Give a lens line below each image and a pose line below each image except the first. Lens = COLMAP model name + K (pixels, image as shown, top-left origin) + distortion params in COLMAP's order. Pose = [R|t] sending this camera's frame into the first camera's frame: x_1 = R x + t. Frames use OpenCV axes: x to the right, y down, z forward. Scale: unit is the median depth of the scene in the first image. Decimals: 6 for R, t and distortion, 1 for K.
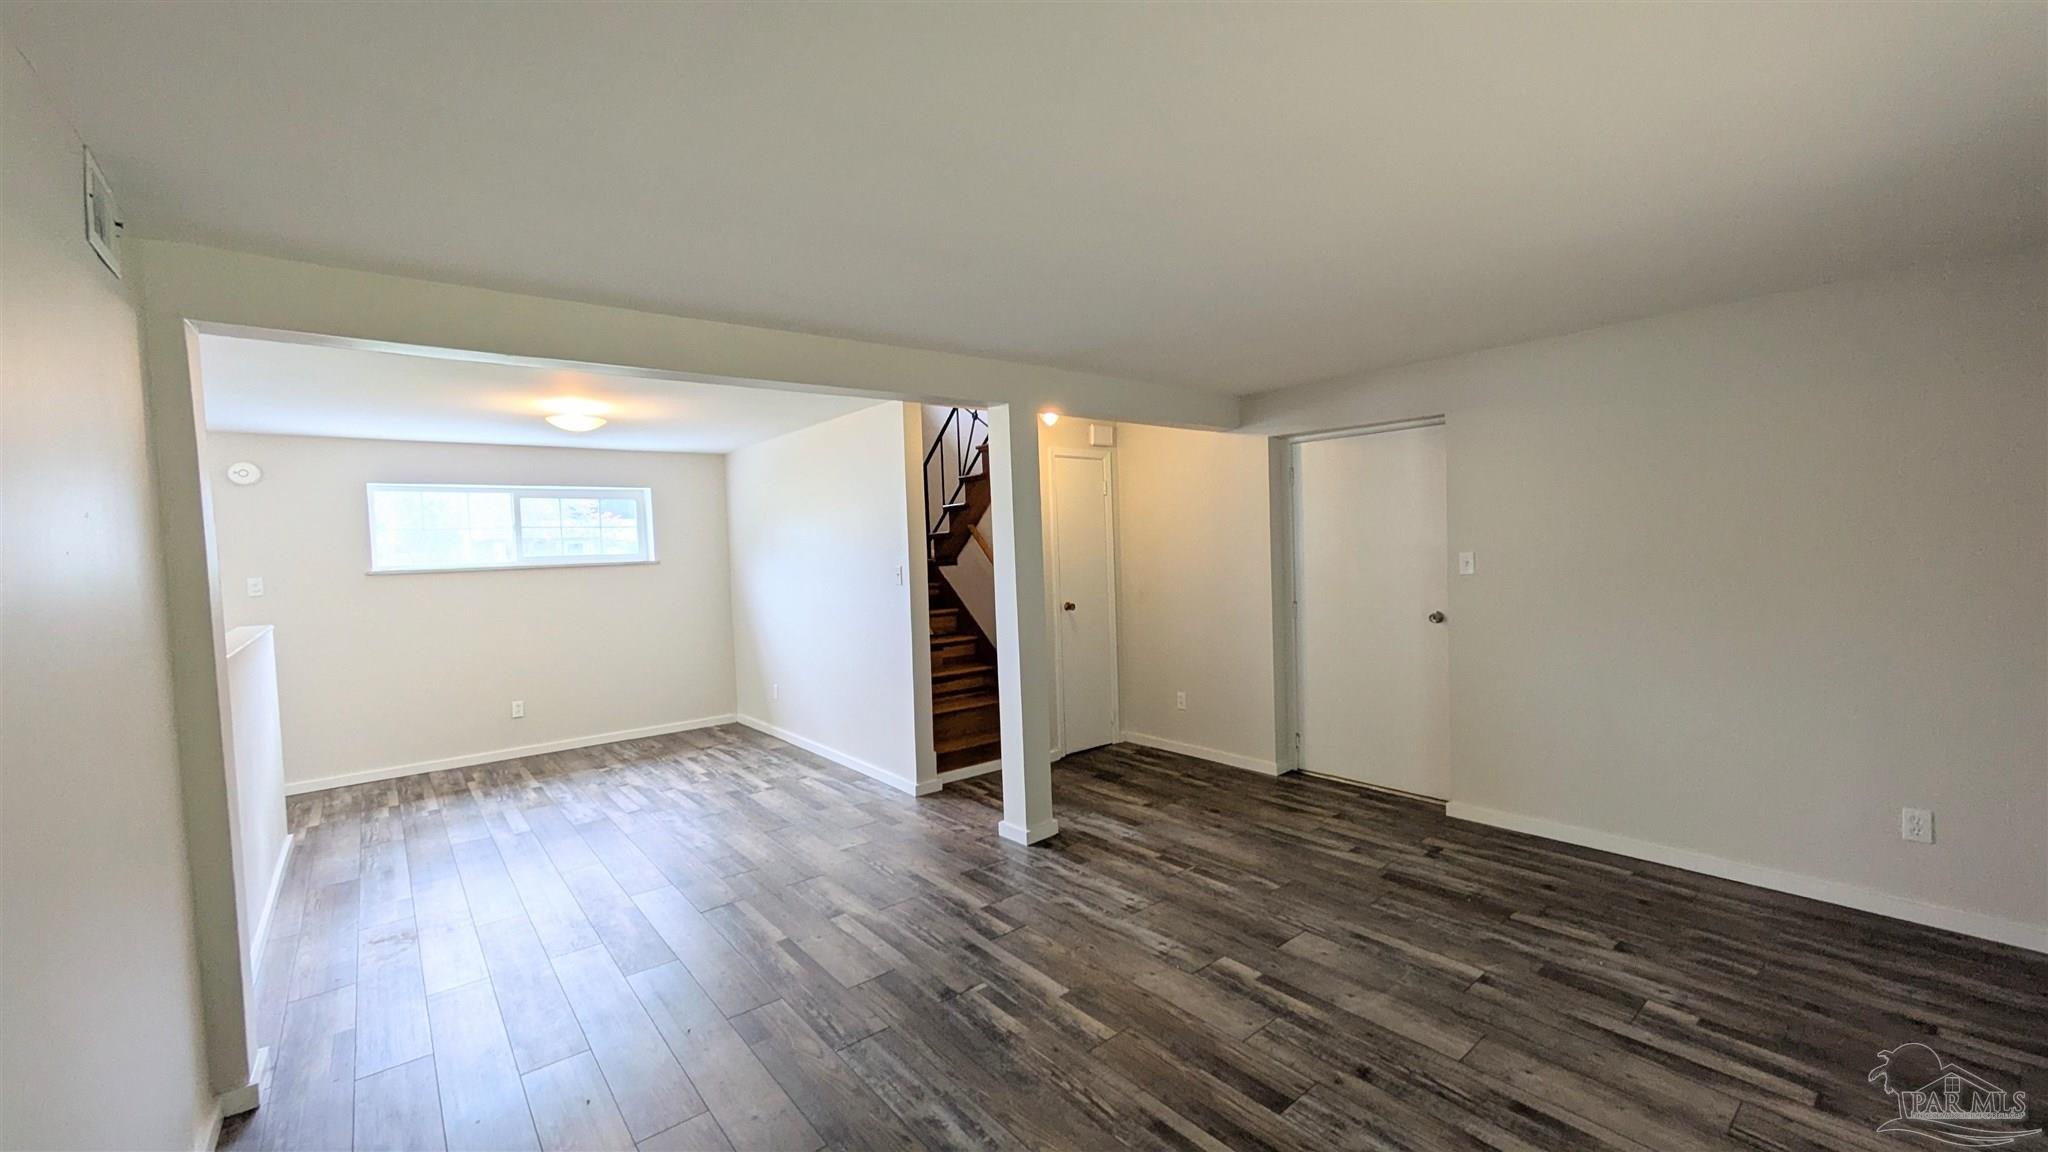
lens RADIAL K [[801.1, 0, 1028.6], [0, 801.1, 578.9], [0, 0, 1]] dist [0.001336, 0.000264]
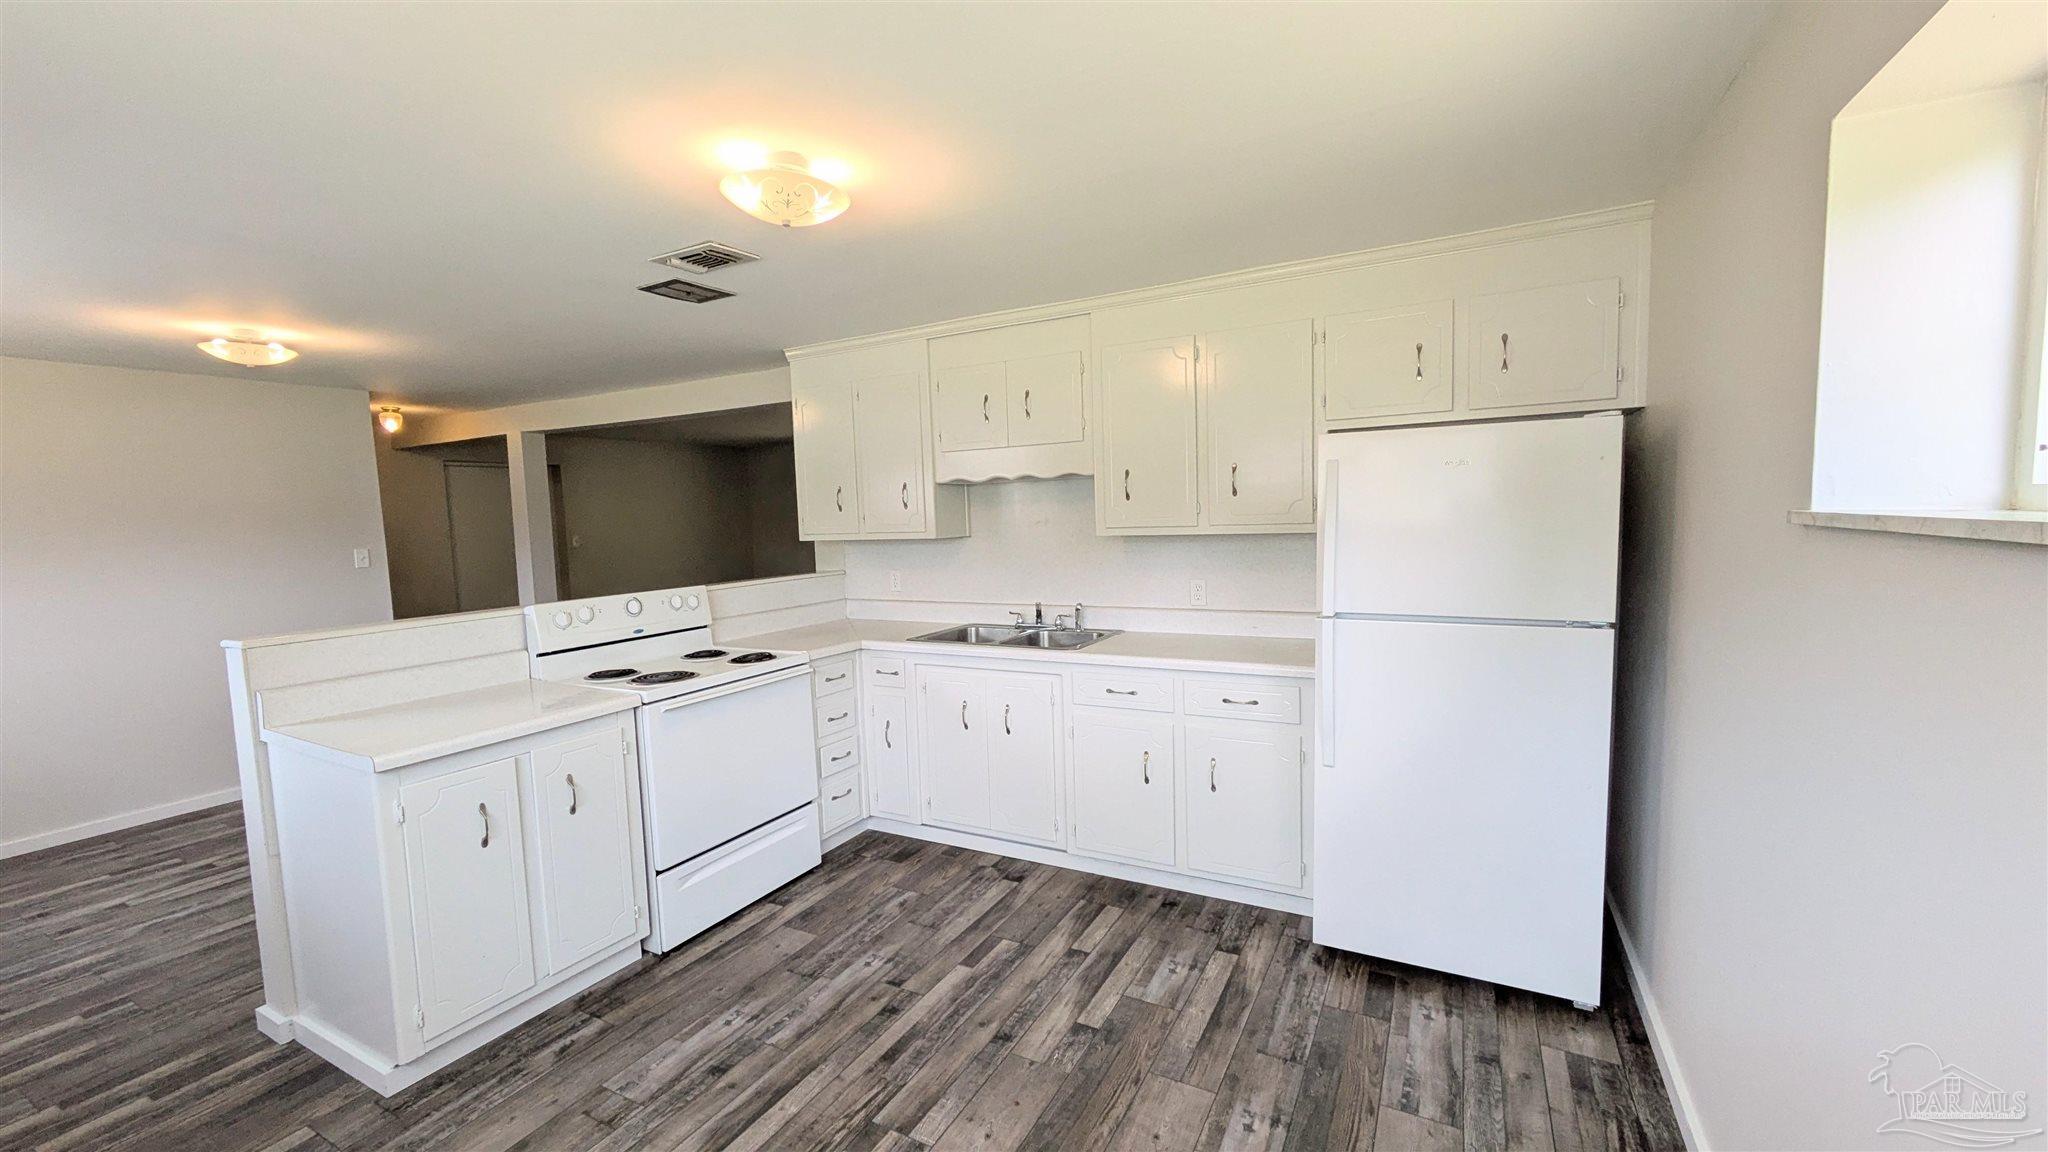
lens RADIAL K [[801.1, 0, 1028.6], [0, 801.1, 578.9], [0, 0, 1]] dist [0.001336, 0.000264]
pose [[-0.374163, -0.036999, 0.926625, -1.535278], [0.082818, 0.993878, 0.073126, 0.019490], [-0.923658, 0.104102, -0.368808, 0.630399]]
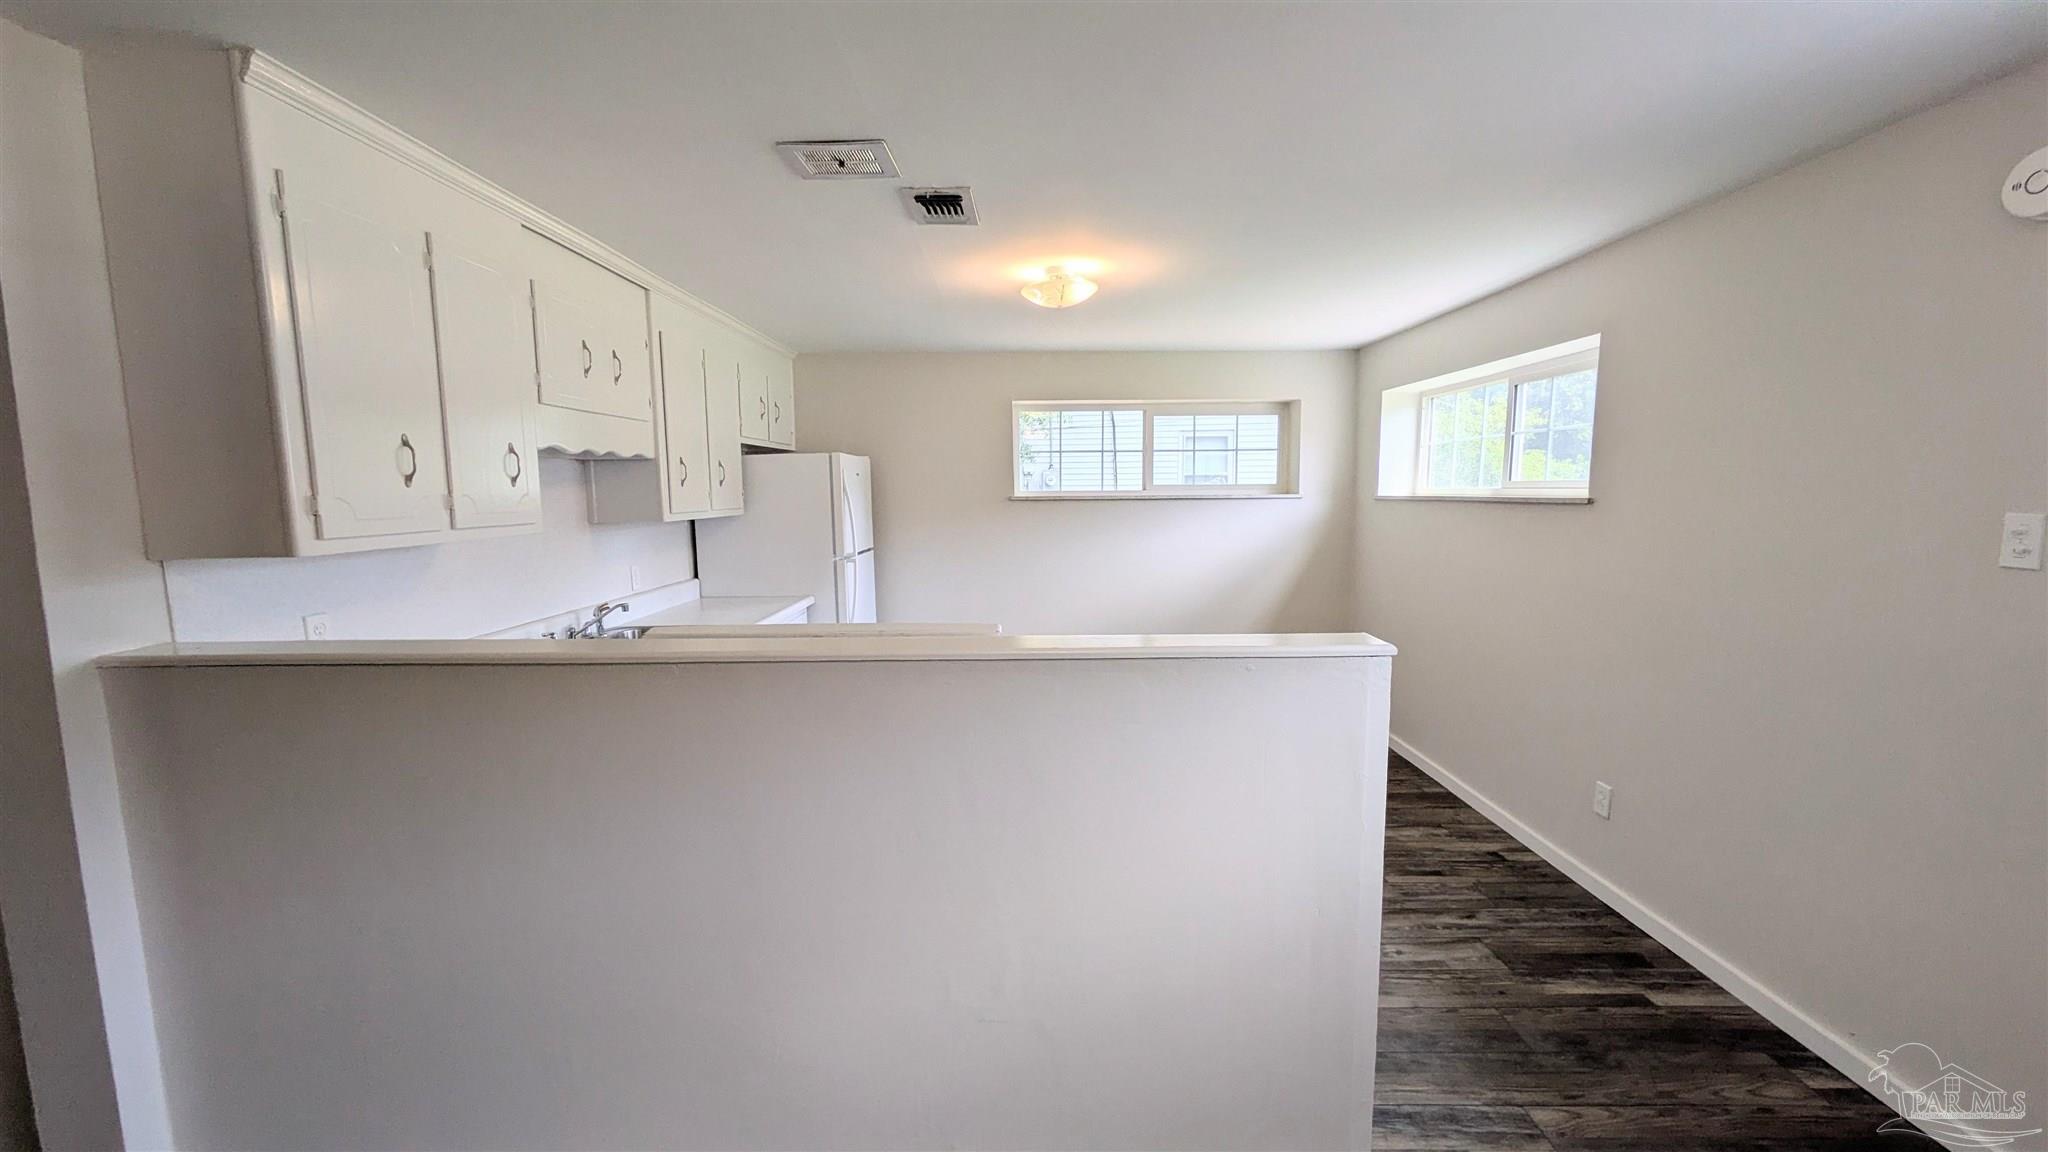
lens RADIAL K [[801.1, 0, 1028.6], [0, 801.1, 578.9], [0, 0, 1]] dist [0.001336, 0.000264]
pose [[-0.638031, 0.123078, -0.760111, -0.511900], [-0.004440, 0.986539, 0.163468, -0.029643], [0.769998, 0.107673, -0.628895, 1.011701]]
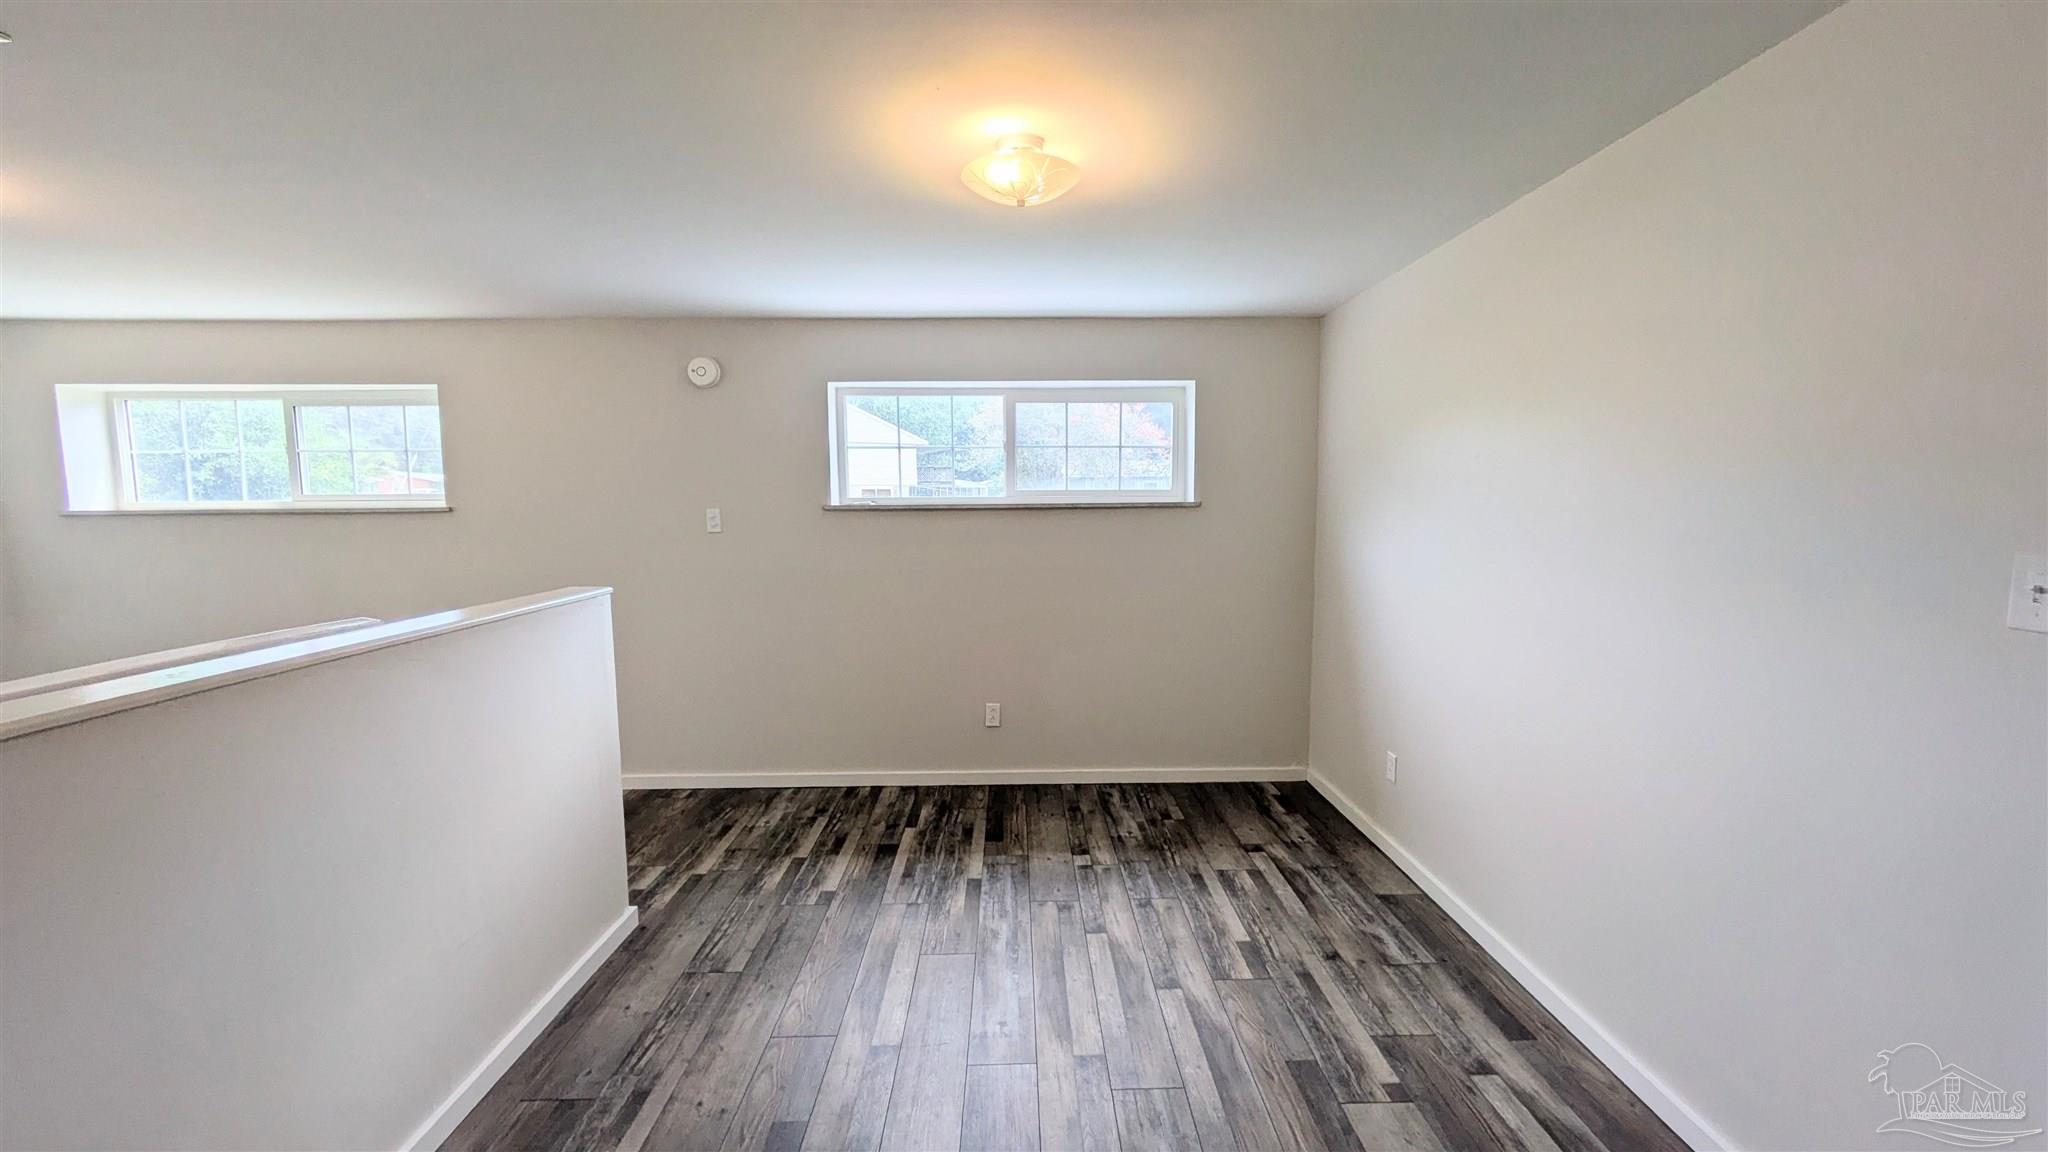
lens RADIAL K [[801.1, 0, 1028.6], [0, 801.1, 578.9], [0, 0, 1]] dist [0.001336, 0.000264]
pose [[0.781166, 0.090280, -0.617761, -0.270711], [-0.046198, 0.995136, 0.087011, -0.017214], [0.622611, -0.039431, 0.781537, 0.654220]]
